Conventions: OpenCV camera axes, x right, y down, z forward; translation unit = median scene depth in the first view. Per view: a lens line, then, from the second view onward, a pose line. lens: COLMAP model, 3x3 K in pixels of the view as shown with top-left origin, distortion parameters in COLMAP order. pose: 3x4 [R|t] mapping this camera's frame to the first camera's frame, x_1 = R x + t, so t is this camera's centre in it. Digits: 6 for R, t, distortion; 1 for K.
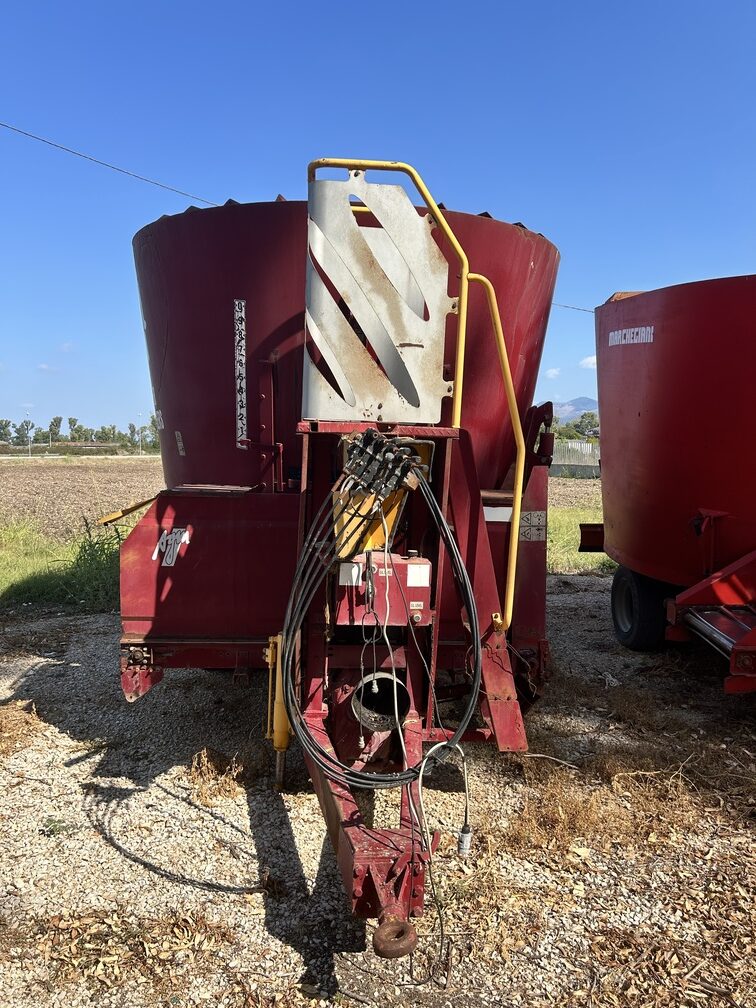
lens RADIAL K [[750.8, 0, 397.3], [0, 750.8, 501.5], [0, 0, 1]] dist [0.141989, -0.357799]
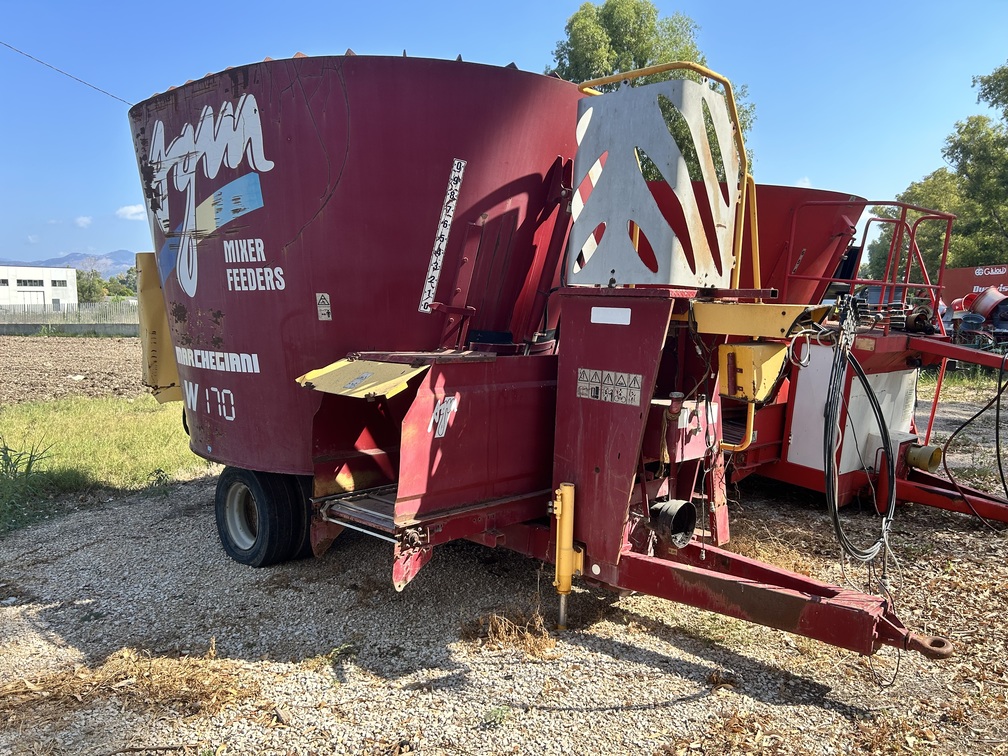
lens RADIAL K [[750.8, 0, 504.0], [0, 750.8, 378.0], [0, 0, 1]] dist [0.141989, -0.357799]
pose [[0.762247, -0.067372, 0.643771, -0.837091], [0.051215, 0.997728, 0.043774, -0.026016], [-0.645257, -0.000396, 0.763965, 0.226000]]
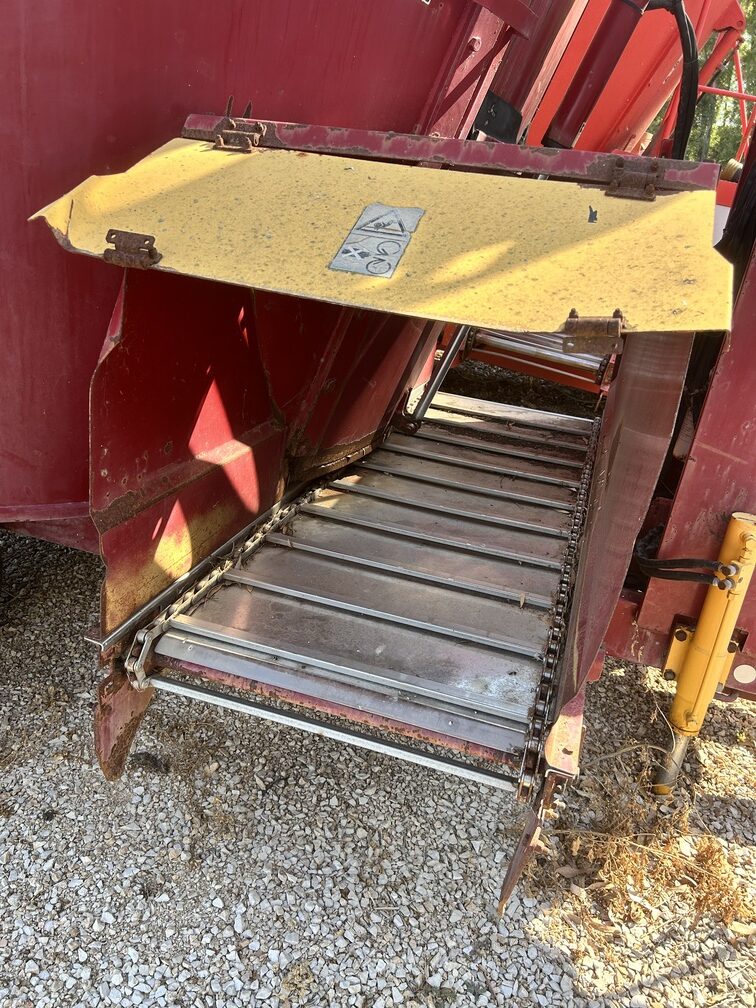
lens RADIAL K [[752.2, 0, 378.0], [0, 752.2, 504.0], [0, 0, 1]] dist [0.054042, -0.076909]
pose [[0.385916, -0.350518, 0.853350, -0.583603], [-0.030114, 0.919727, 0.391401, -0.006751], [-0.922042, -0.176745, 0.344382, 0.982775]]
